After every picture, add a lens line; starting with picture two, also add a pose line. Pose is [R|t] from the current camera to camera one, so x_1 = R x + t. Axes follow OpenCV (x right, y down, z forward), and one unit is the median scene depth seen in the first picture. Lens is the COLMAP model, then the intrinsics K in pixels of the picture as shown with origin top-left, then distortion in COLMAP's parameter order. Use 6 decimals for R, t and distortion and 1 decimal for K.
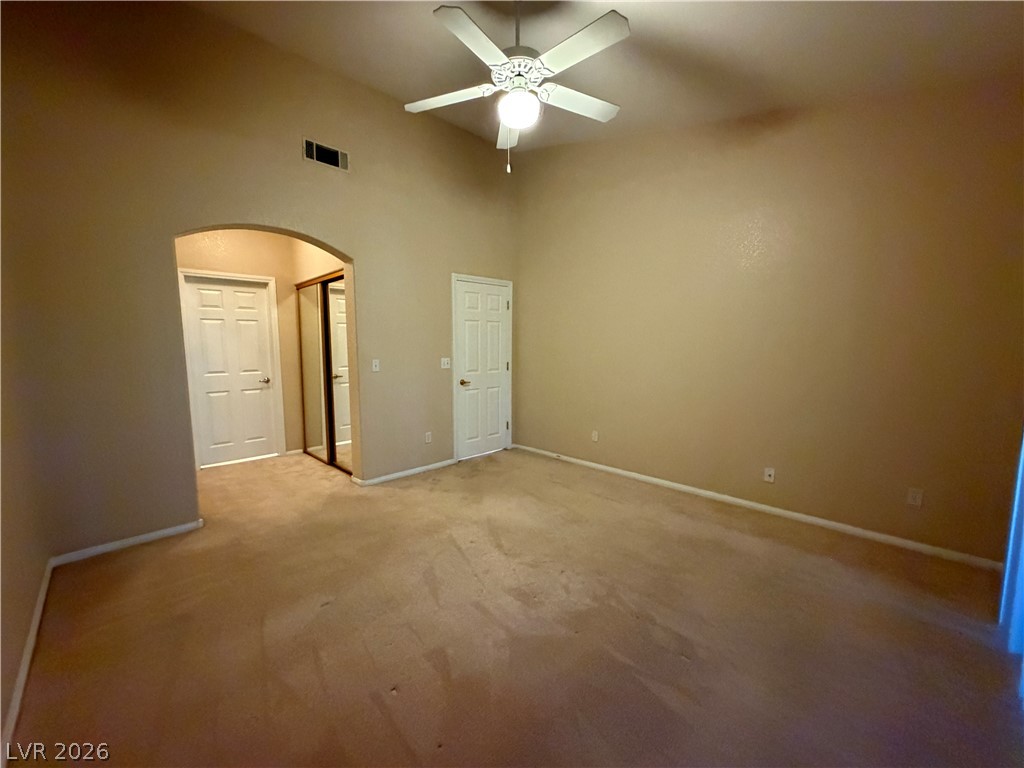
lens RADIAL K [[408.6, 0, 510.0], [0, 408.6, 385.0], [0, 0, 1]] dist [-0.001292, 0.000197]
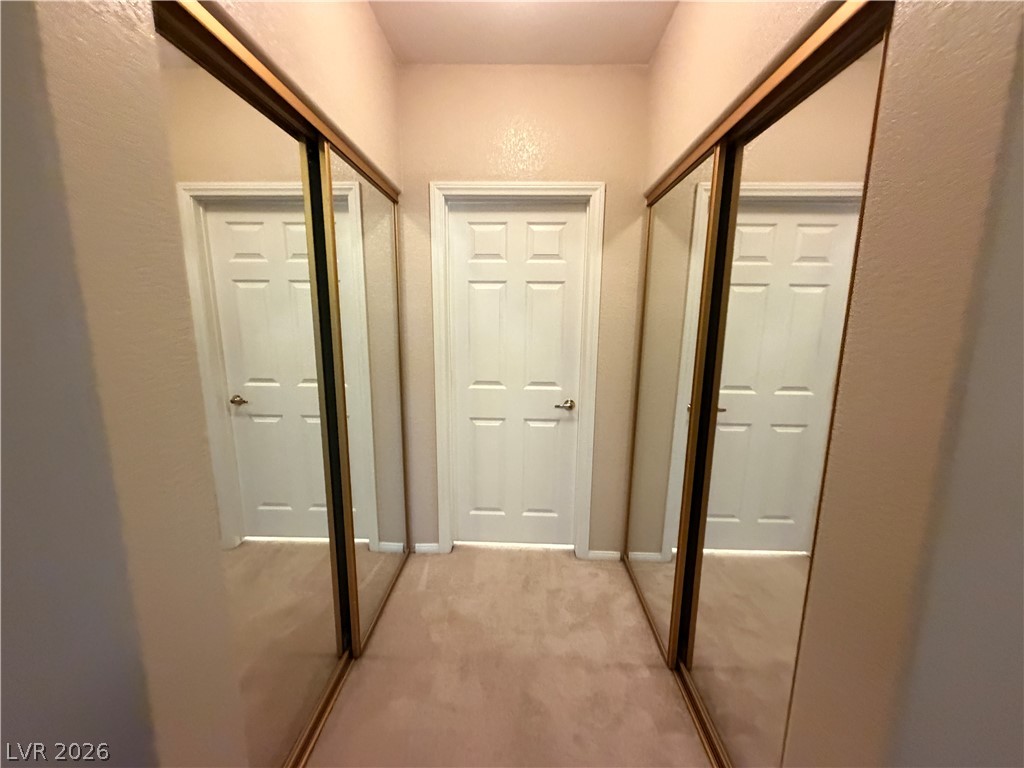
lens RADIAL K [[408.6, 0, 510.0], [0, 408.6, 385.0], [0, 0, 1]] dist [-0.001292, 0.000197]
pose [[0.695733, 0.130209, -0.706400, -0.306731], [-0.087985, 0.991475, 0.096100, -0.078371], [0.712891, -0.004707, 0.701259, 0.617798]]
